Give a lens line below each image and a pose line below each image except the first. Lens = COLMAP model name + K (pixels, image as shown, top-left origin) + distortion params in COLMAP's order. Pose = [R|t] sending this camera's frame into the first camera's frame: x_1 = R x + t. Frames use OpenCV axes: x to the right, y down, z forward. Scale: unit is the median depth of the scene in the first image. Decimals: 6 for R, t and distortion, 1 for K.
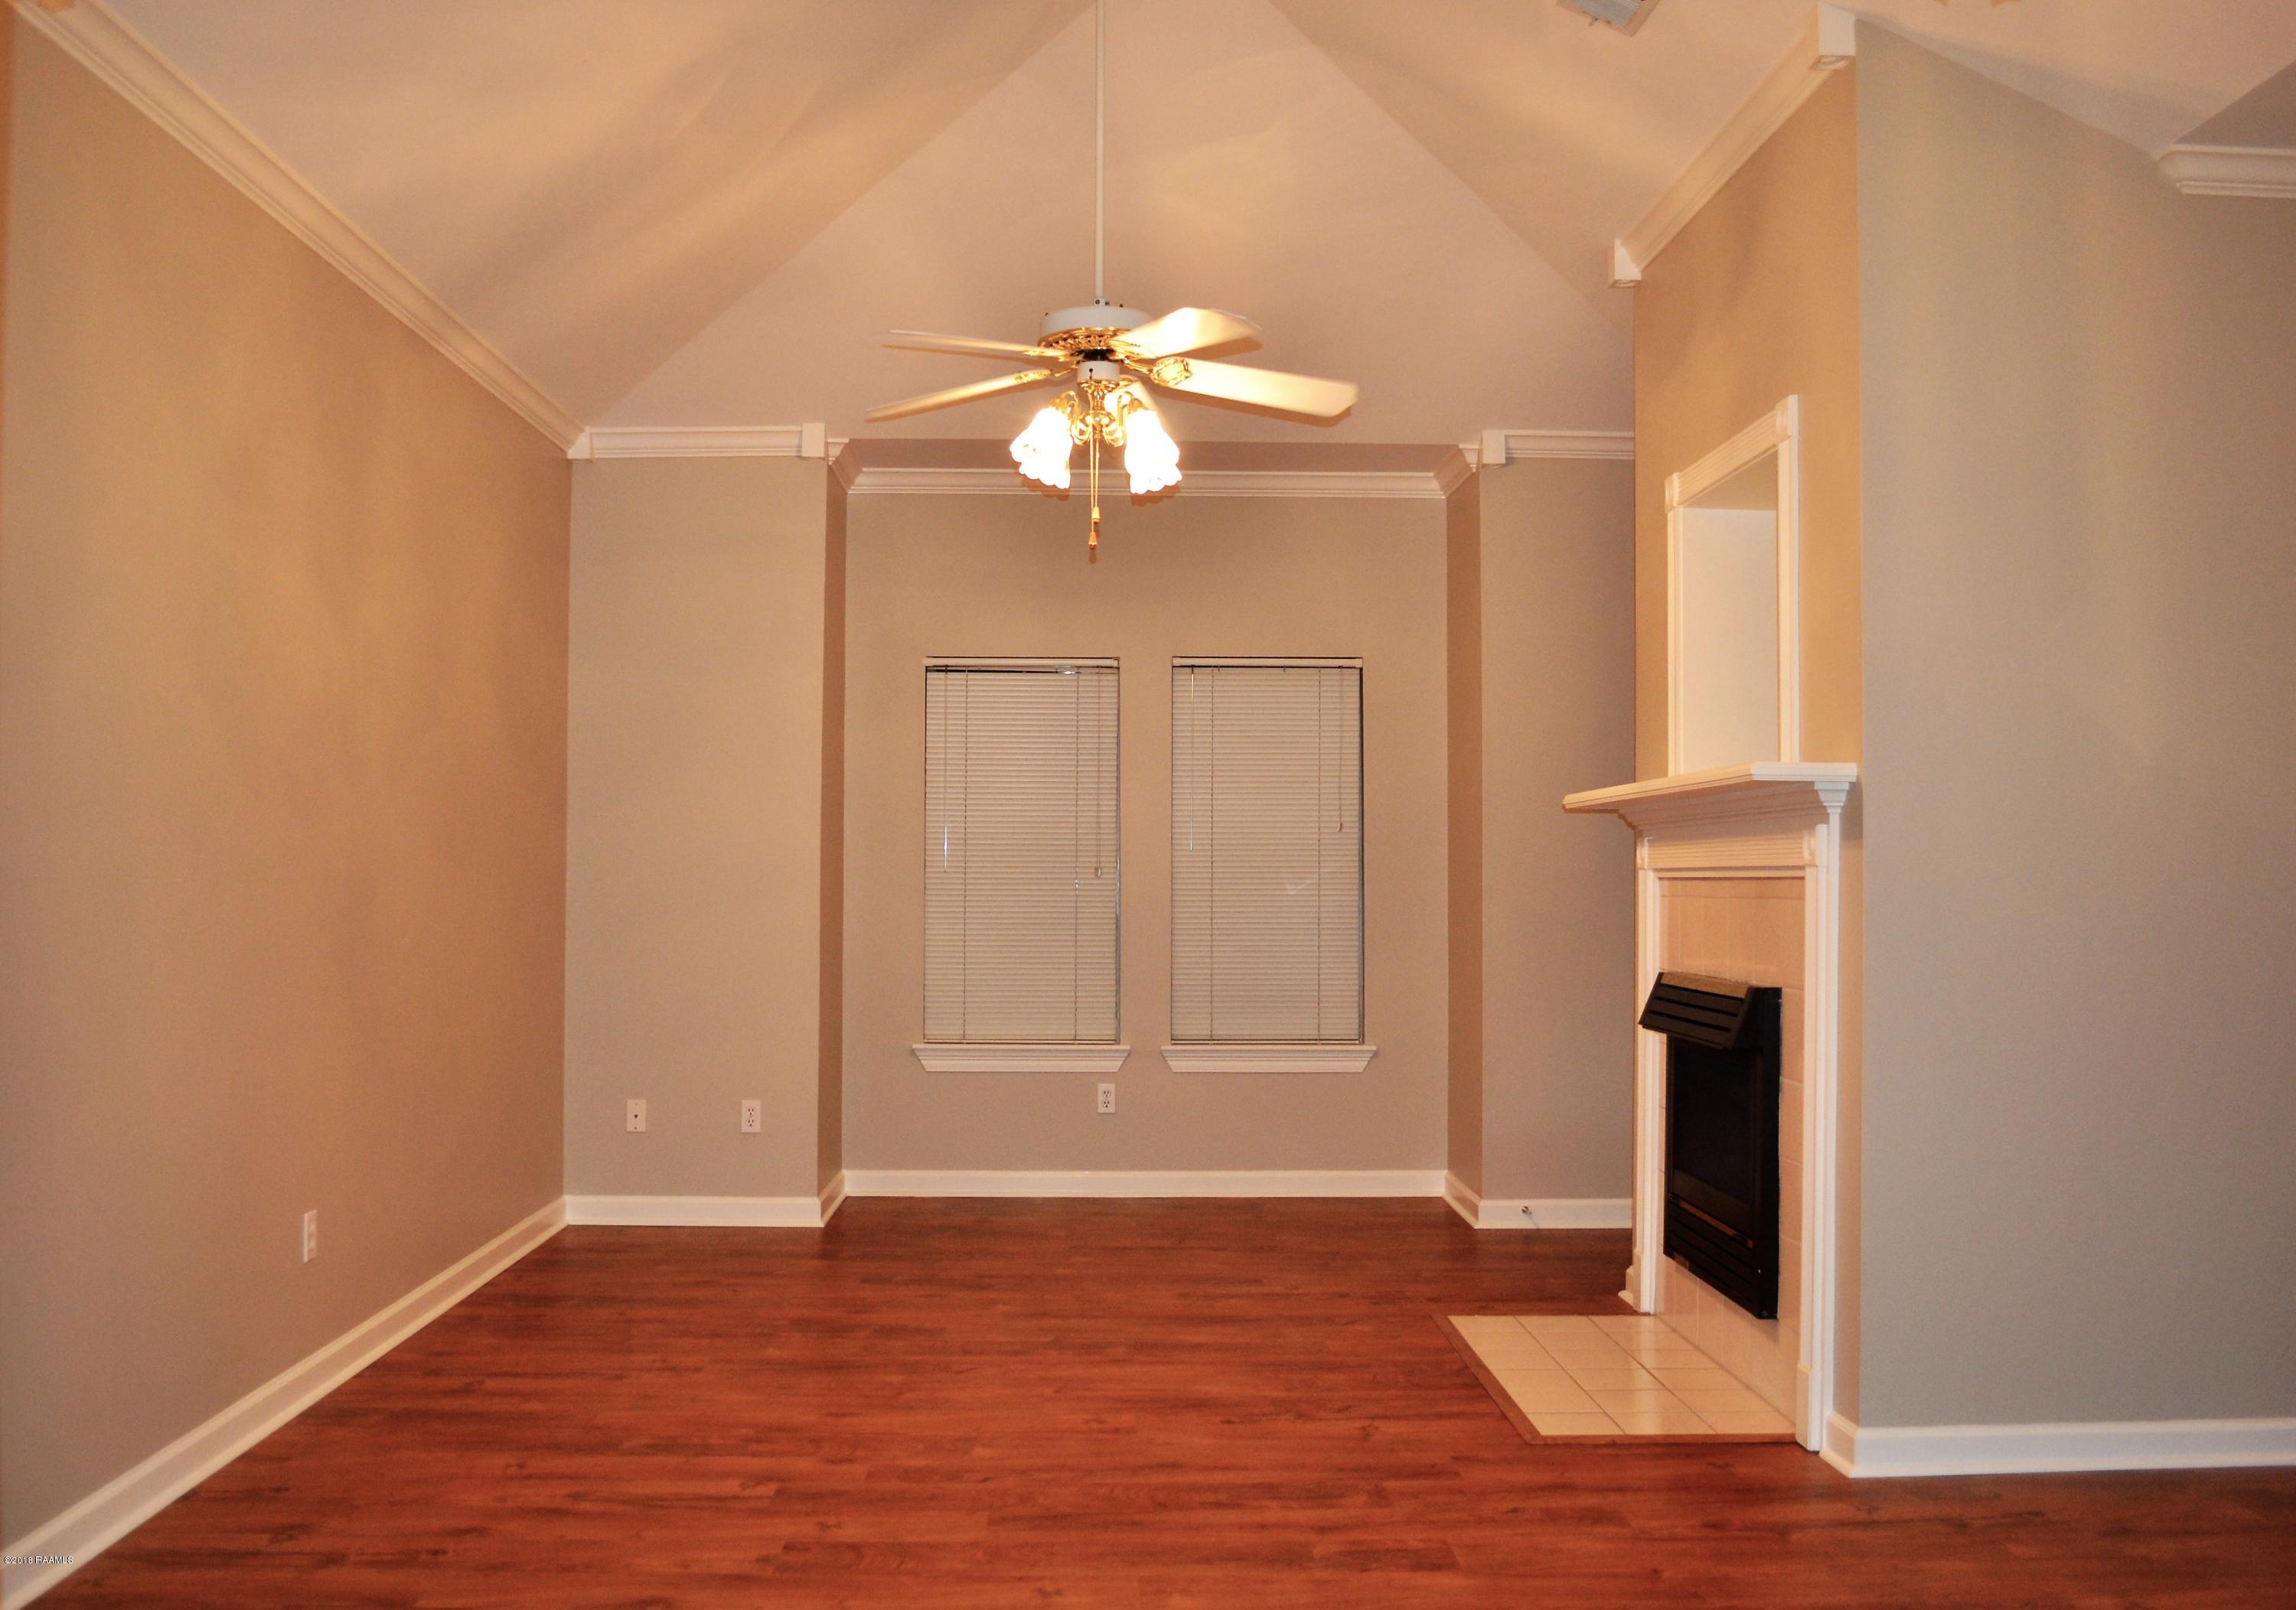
lens RADIAL K [[2021.6, 0, 1121.1], [0, 2021.6, 837.7], [0, 0, 1]] dist [-0.082404, 0.009230]
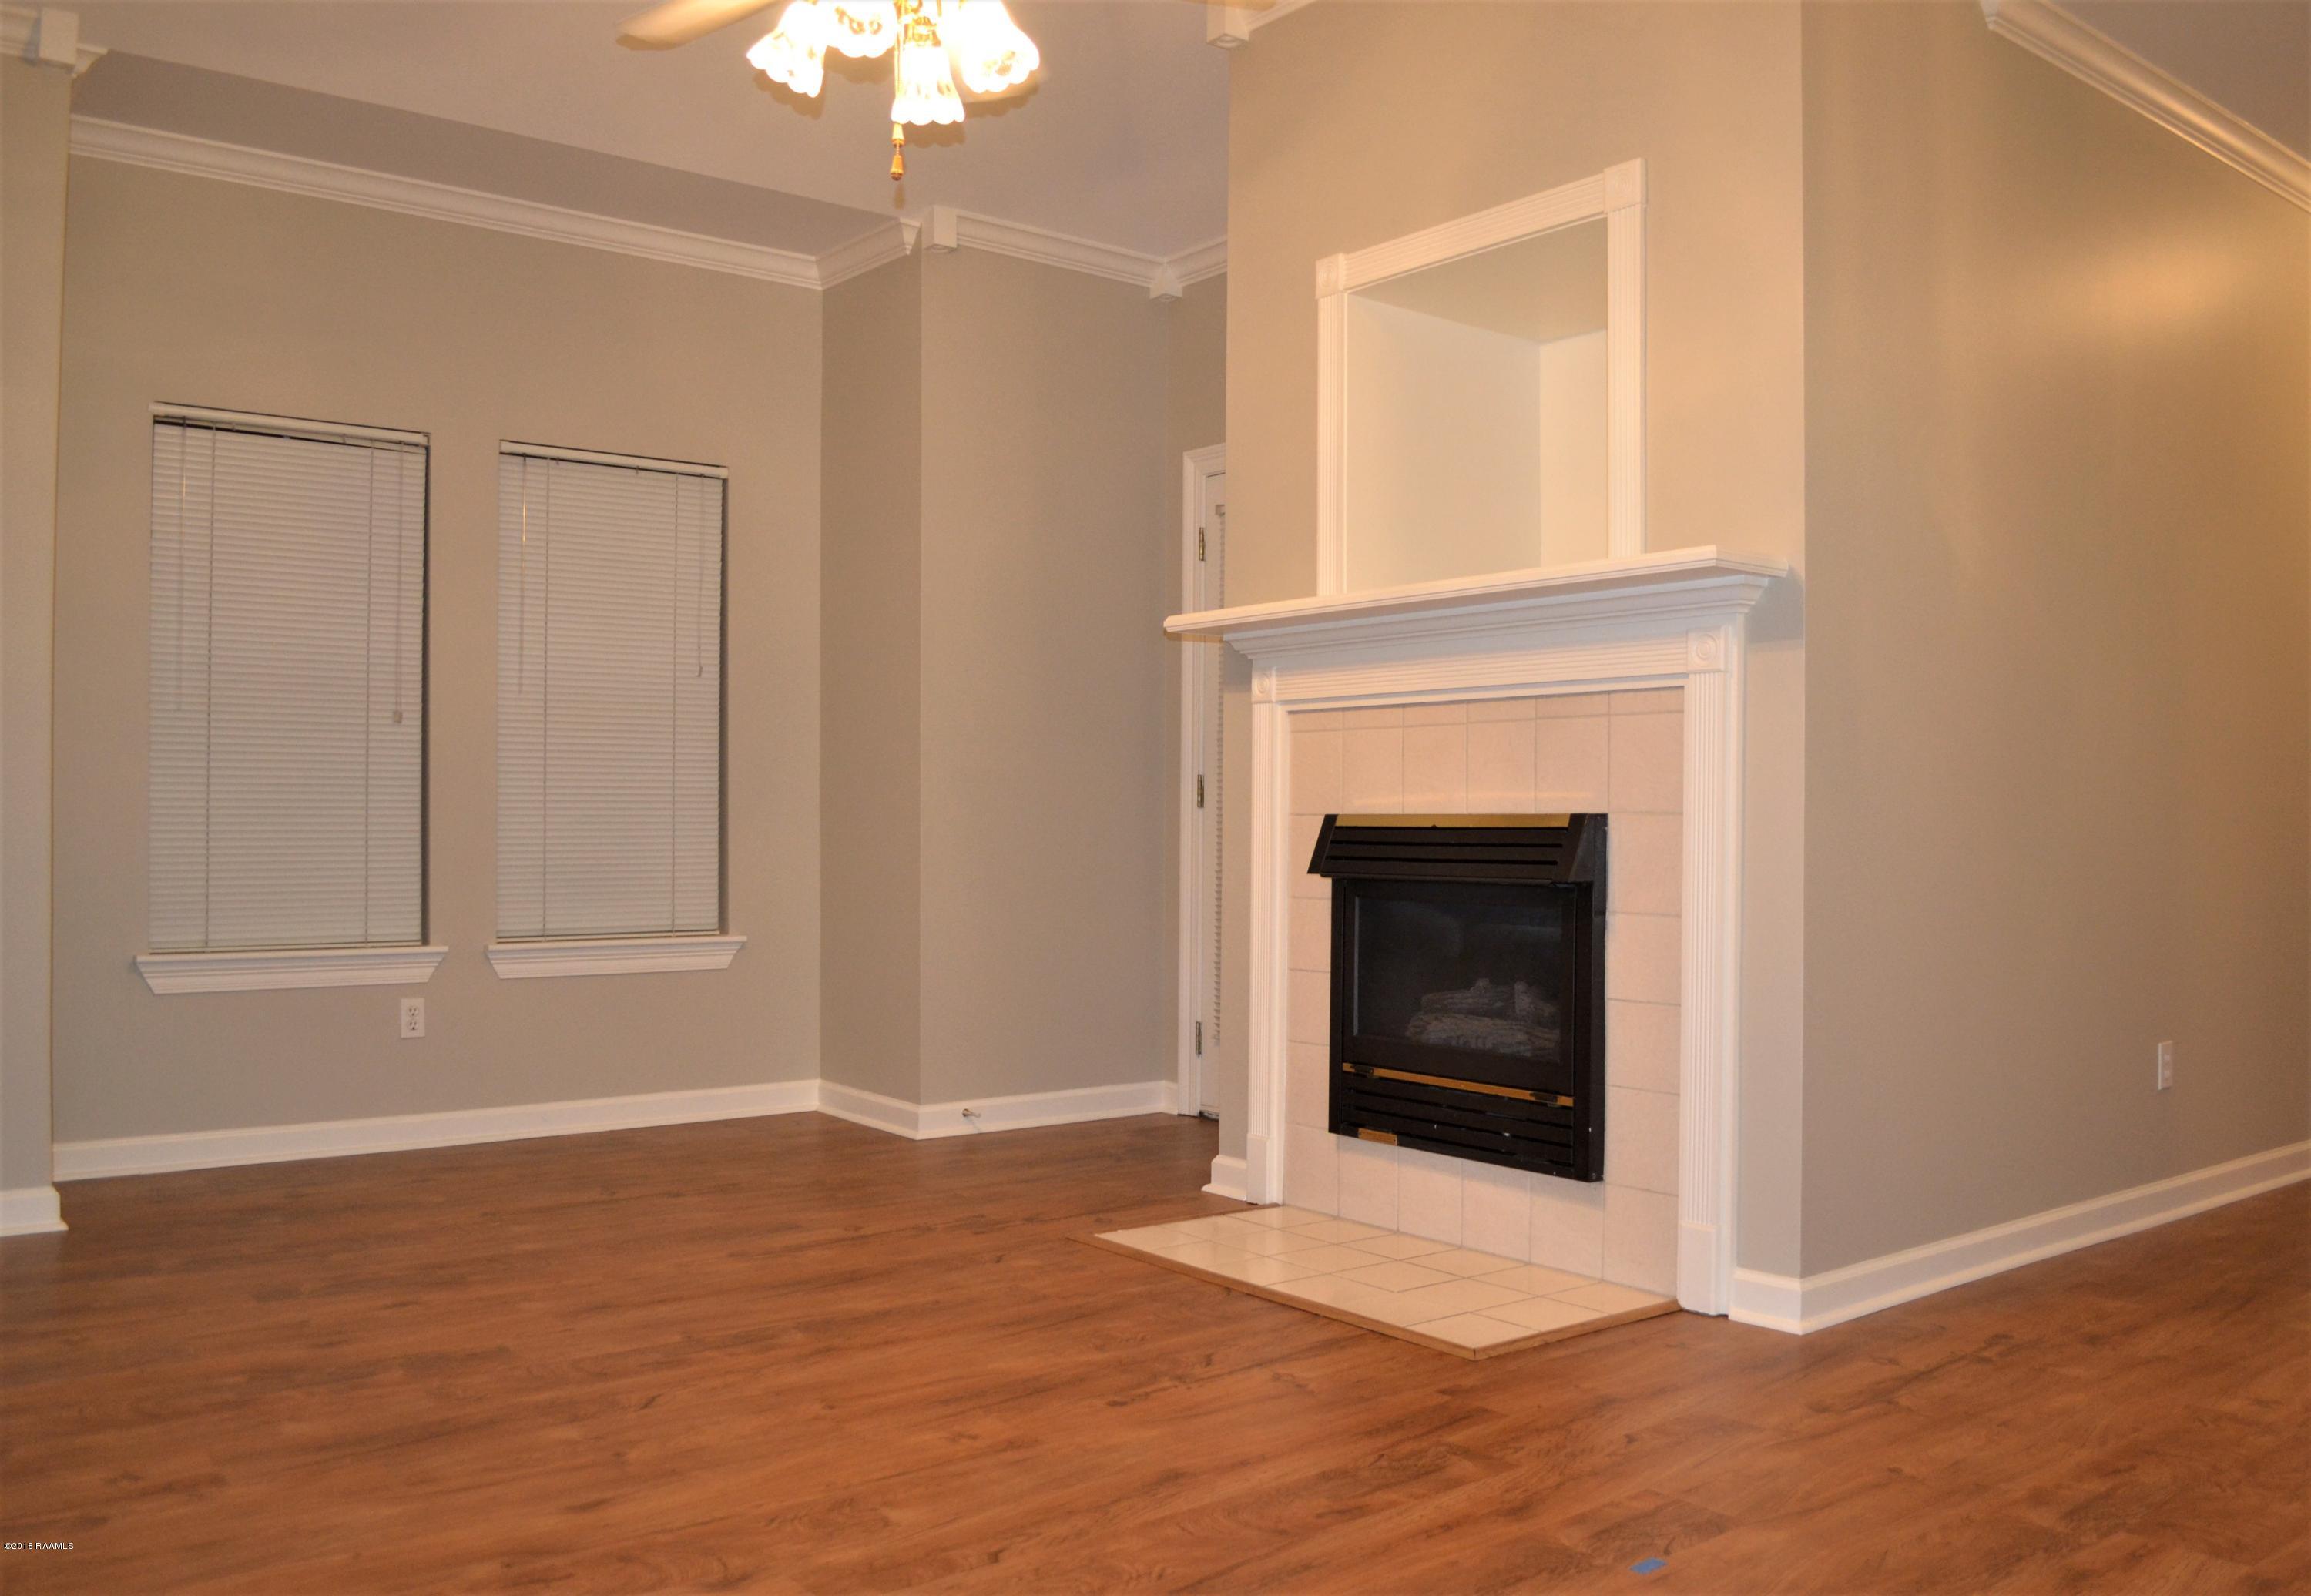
lens RADIAL K [[1931.6, 0, 1245.7], [0, 1931.6, 824.6], [0, 0, 1]] dist [-0.080544, 0.009300]
pose [[0.783015, -0.002835, 0.621996, -0.303292], [-0.012629, 0.999711, 0.020455, 0.057507], [-0.621875, -0.023872, 0.782753, 0.377924]]
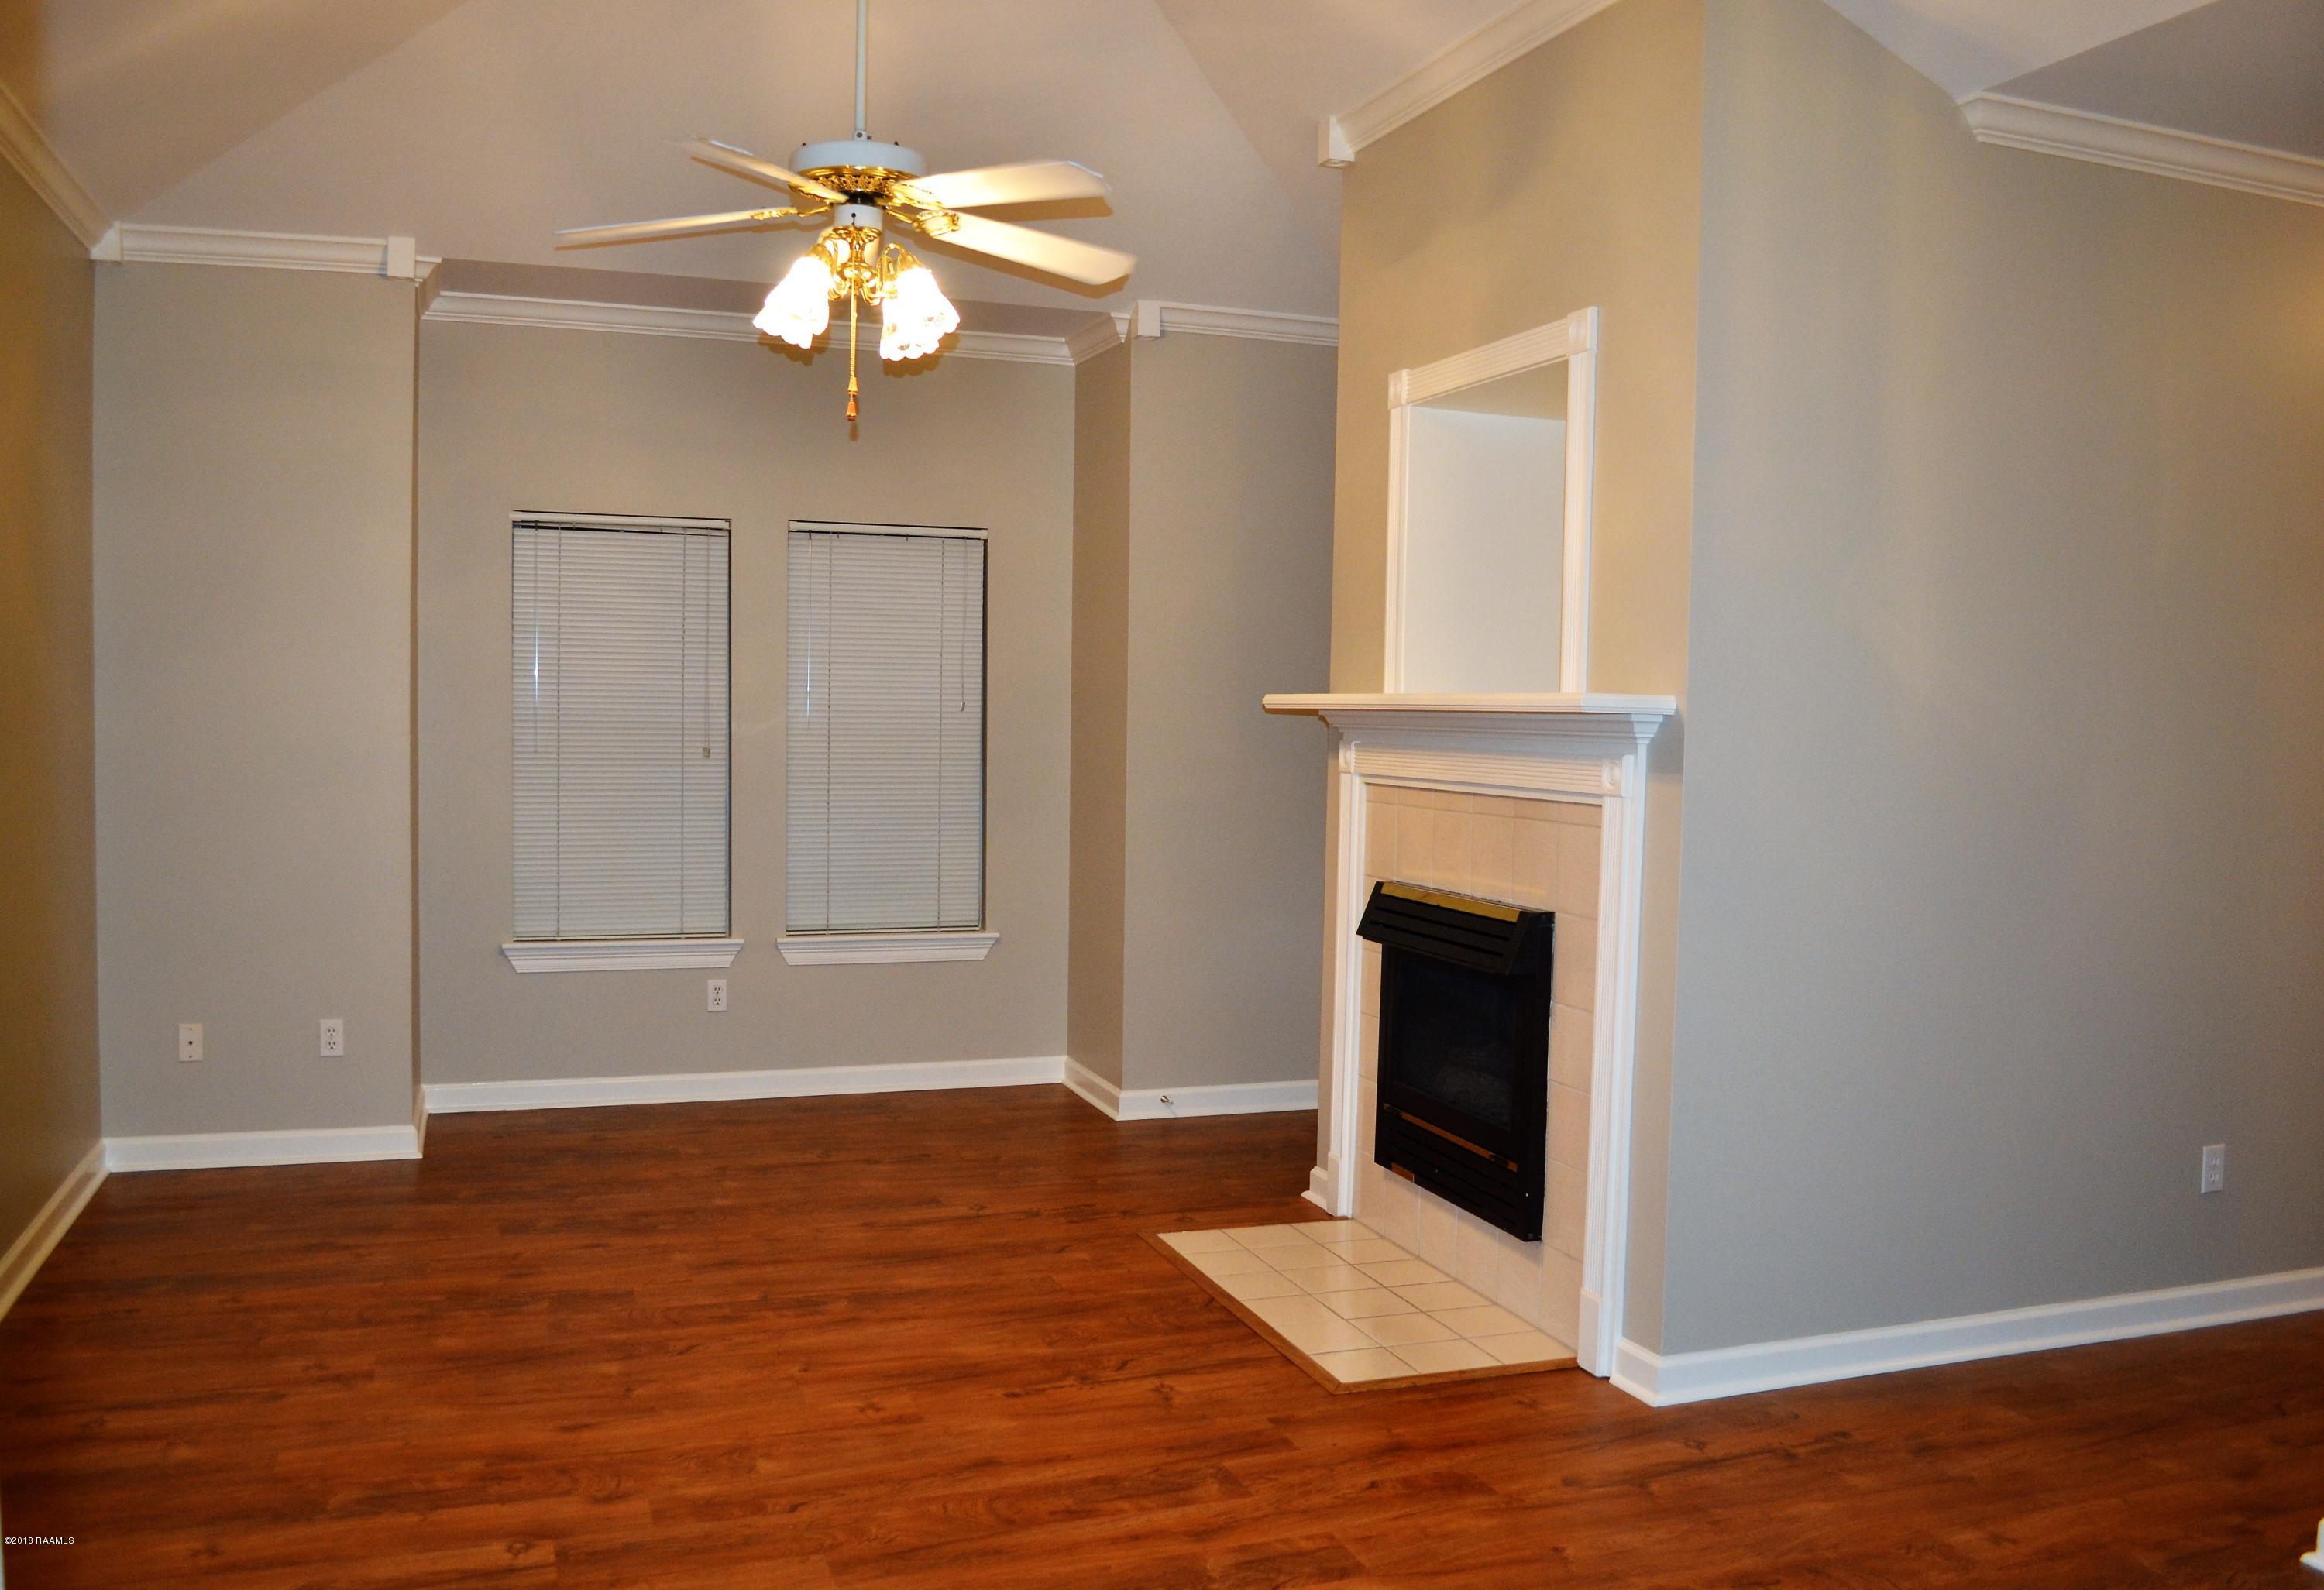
lens RADIAL K [[1938.4, 0, 1172.0], [0, 1938.4, 827.3], [0, 0, 1]] dist [-0.081927, 0.012002]
pose [[0.946445, -0.007584, 0.322777, -0.141529], [-0.019674, 0.996512, 0.081102, -0.036661], [-0.322266, -0.083109, 0.942994, 0.145845]]
